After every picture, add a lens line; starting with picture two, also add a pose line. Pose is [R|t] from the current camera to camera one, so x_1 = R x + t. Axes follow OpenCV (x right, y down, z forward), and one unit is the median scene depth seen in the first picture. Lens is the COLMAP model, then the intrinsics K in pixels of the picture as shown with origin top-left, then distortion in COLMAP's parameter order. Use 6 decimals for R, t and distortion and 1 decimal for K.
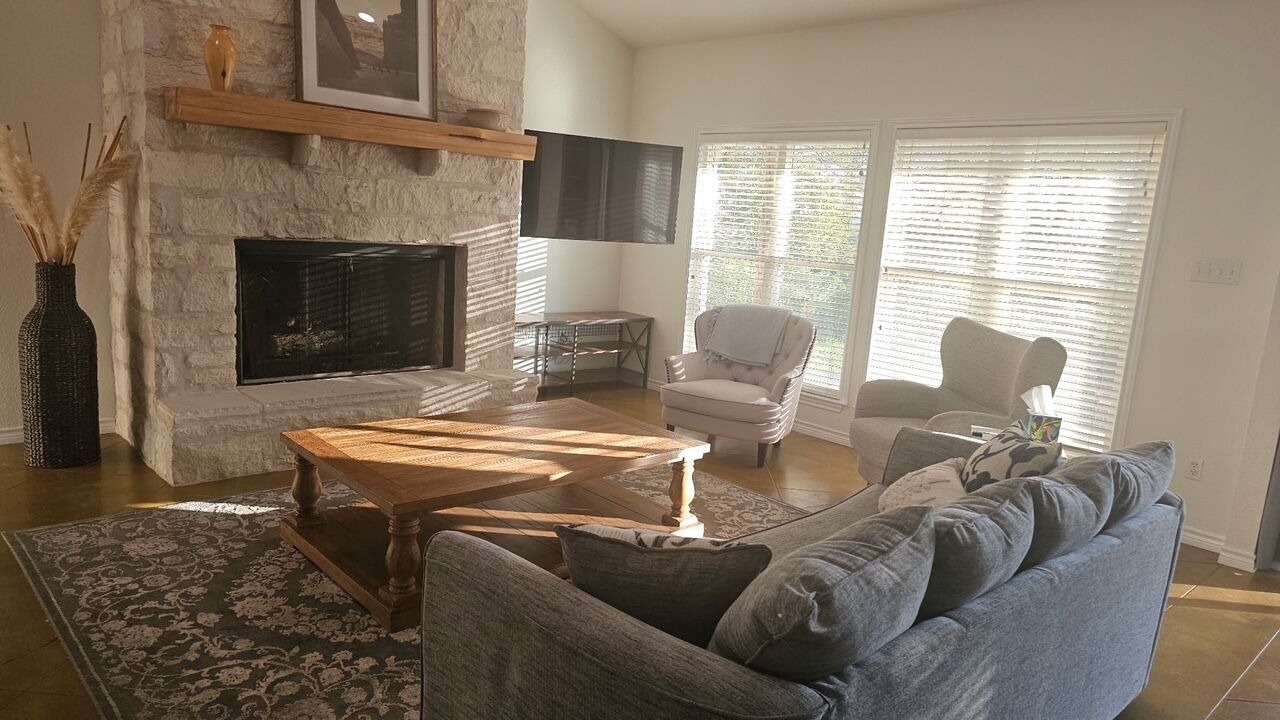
lens RADIAL K [[834.4, 0, 640.0], [0, 834.4, 360.0], [0, 0, 1]] dist [0.006347, -0.043922]
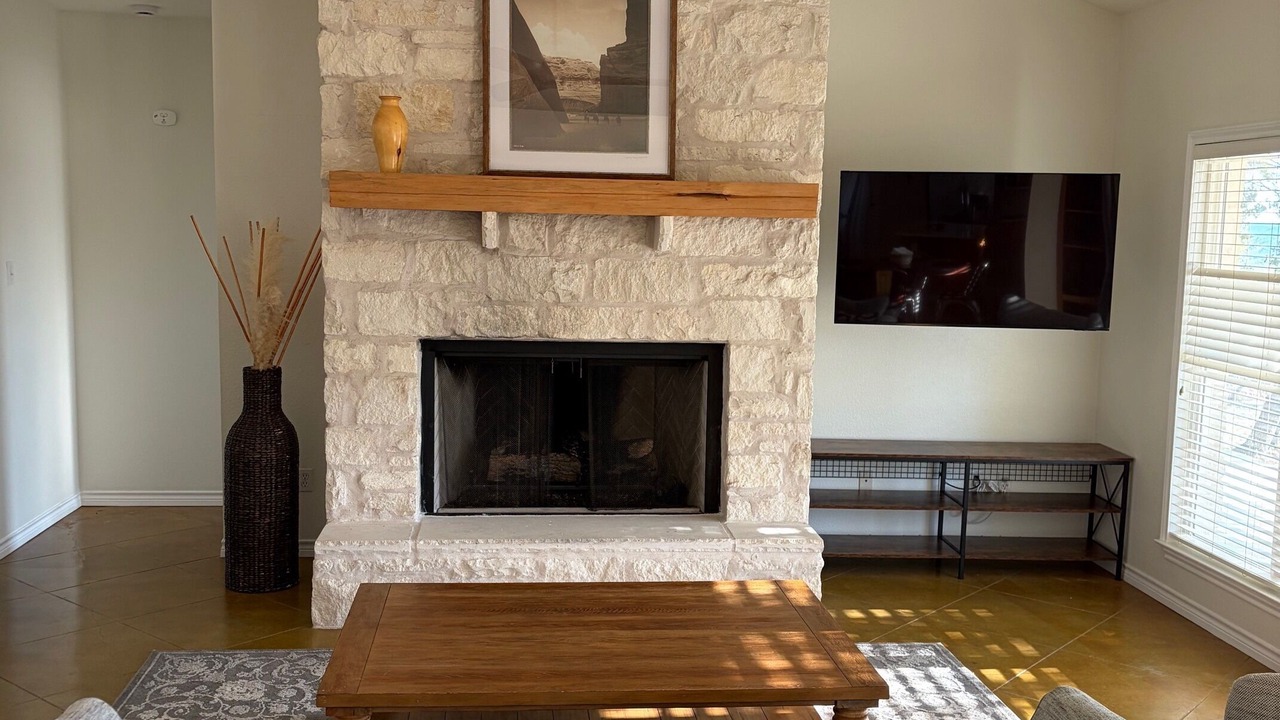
lens RADIAL K [[1256.0, 0, 640.0], [0, 1256.0, 360.0], [0, 0, 1]] dist [0.079613, -0.262643]
pose [[0.782991, 0.008000, -0.621981, 0.454167], [-0.071509, 0.994445, -0.077231, -0.040507], [0.617909, 0.104948, 0.779214, 0.145546]]
